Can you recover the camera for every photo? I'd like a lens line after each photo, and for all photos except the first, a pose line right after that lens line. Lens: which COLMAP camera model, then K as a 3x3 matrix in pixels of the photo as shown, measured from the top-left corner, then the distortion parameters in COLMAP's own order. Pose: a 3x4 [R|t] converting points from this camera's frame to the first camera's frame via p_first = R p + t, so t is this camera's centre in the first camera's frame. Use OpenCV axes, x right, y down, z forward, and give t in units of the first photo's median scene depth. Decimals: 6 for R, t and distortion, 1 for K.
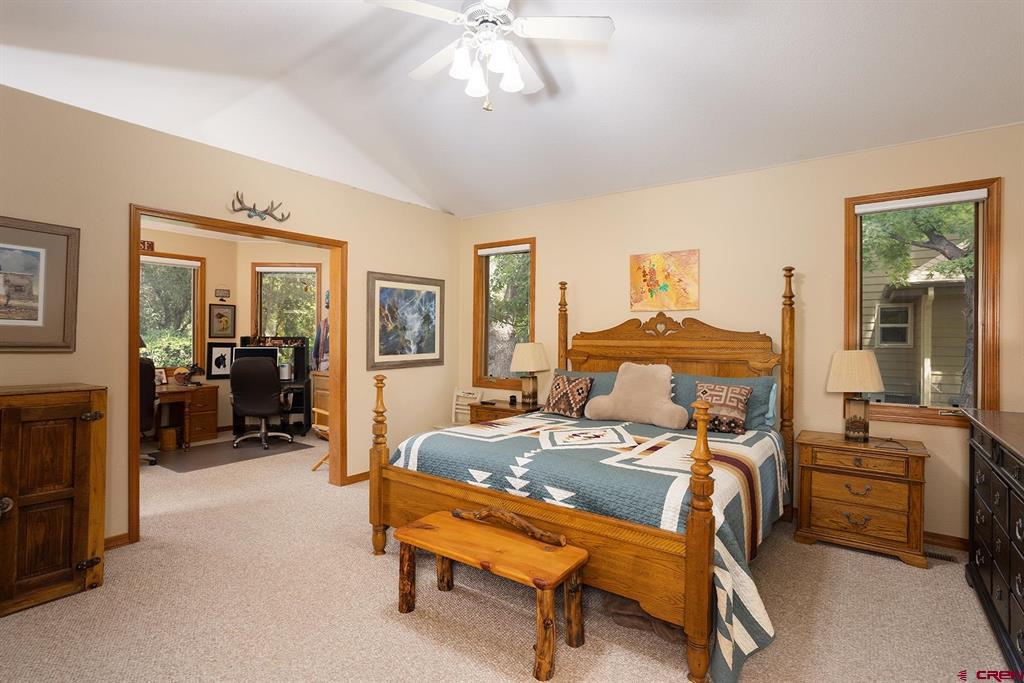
lens RADIAL K [[504.8, 0, 513.3], [0, 504.8, 339.5], [0, 0, 1]] dist [-0.064284, 0.039429]
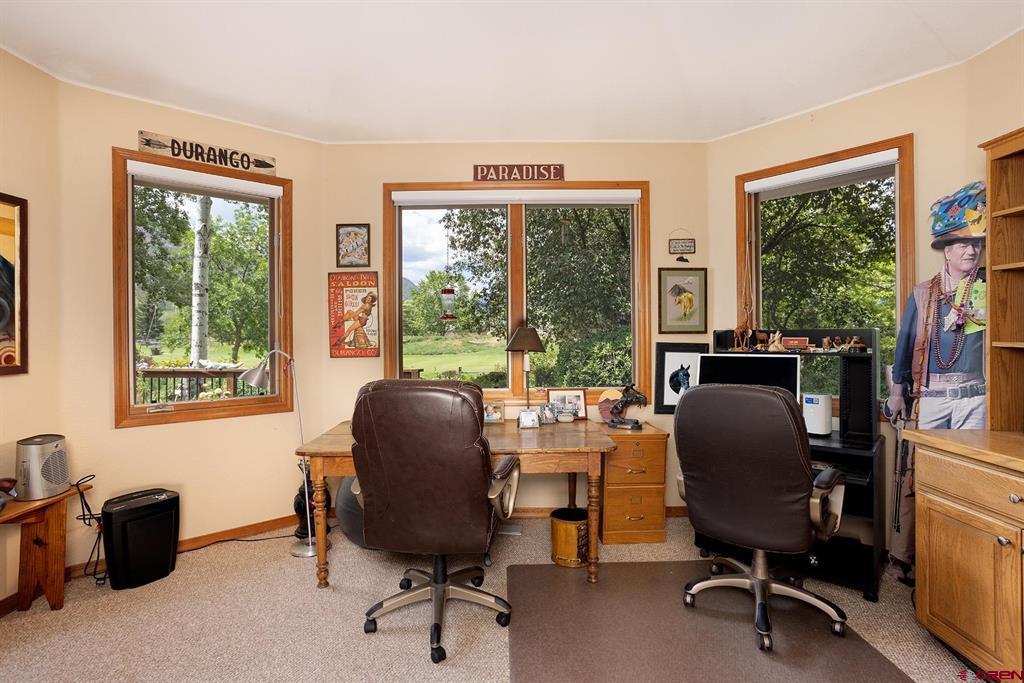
lens RADIAL K [[504.8, 0, 513.3], [0, 504.8, 339.5], [0, 0, 1]] dist [-0.064284, 0.039429]
pose [[0.588854, -0.002953, -0.808234, -0.149243], [0.008707, 0.999958, 0.002690, -0.000075], [0.808193, -0.008621, 0.588855, 0.303707]]
